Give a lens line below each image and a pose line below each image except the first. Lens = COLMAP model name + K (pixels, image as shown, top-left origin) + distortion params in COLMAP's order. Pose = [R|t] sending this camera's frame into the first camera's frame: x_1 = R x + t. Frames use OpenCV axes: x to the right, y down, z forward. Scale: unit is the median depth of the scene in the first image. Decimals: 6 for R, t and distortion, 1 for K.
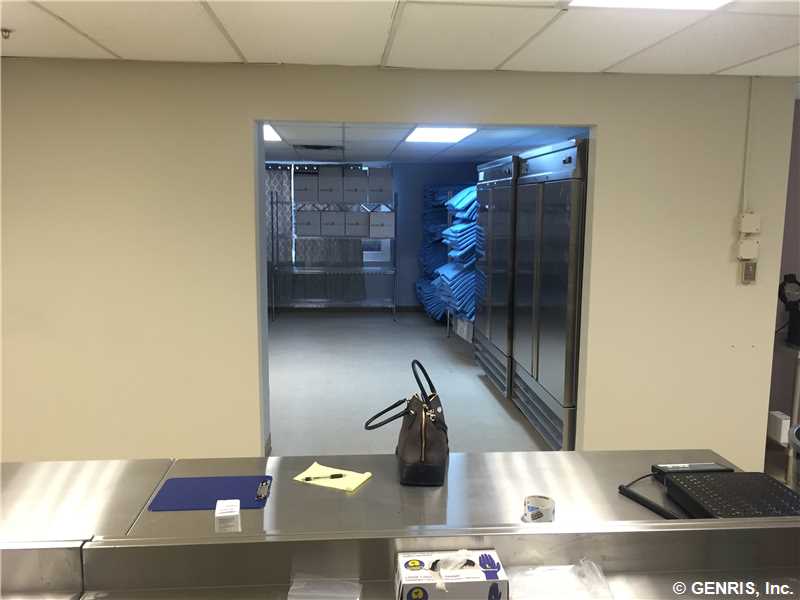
lens RADIAL K [[688.9, 0, 394.8], [0, 688.9, 299.0], [0, 0, 1]] dist [0.057026, -0.018000]
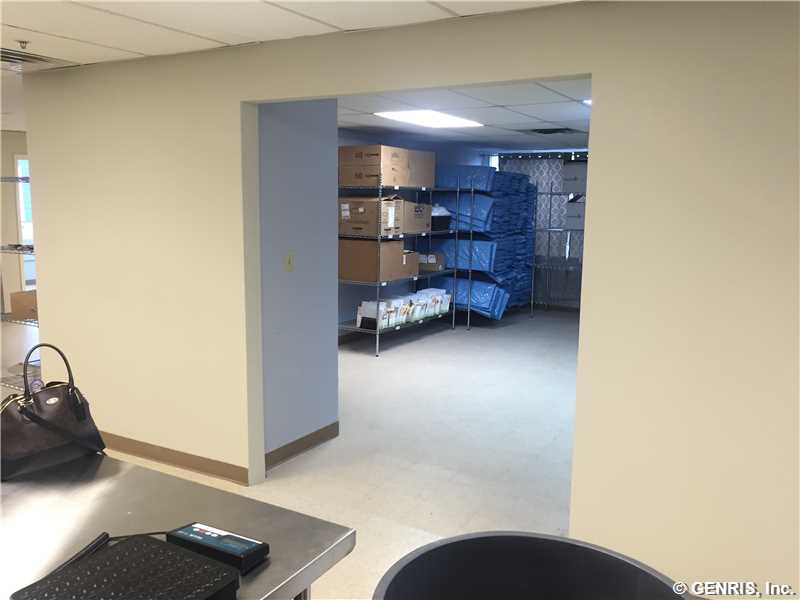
lens RADIAL K [[688.9, 0, 394.8], [0, 688.9, 299.0], [0, 0, 1]] dist [0.057026, -0.018000]
pose [[0.828442, 0.076257, -0.554859, 0.184033], [-0.073570, 0.996920, 0.027166, -0.006325], [0.555221, 0.018315, 0.831501, 0.099012]]
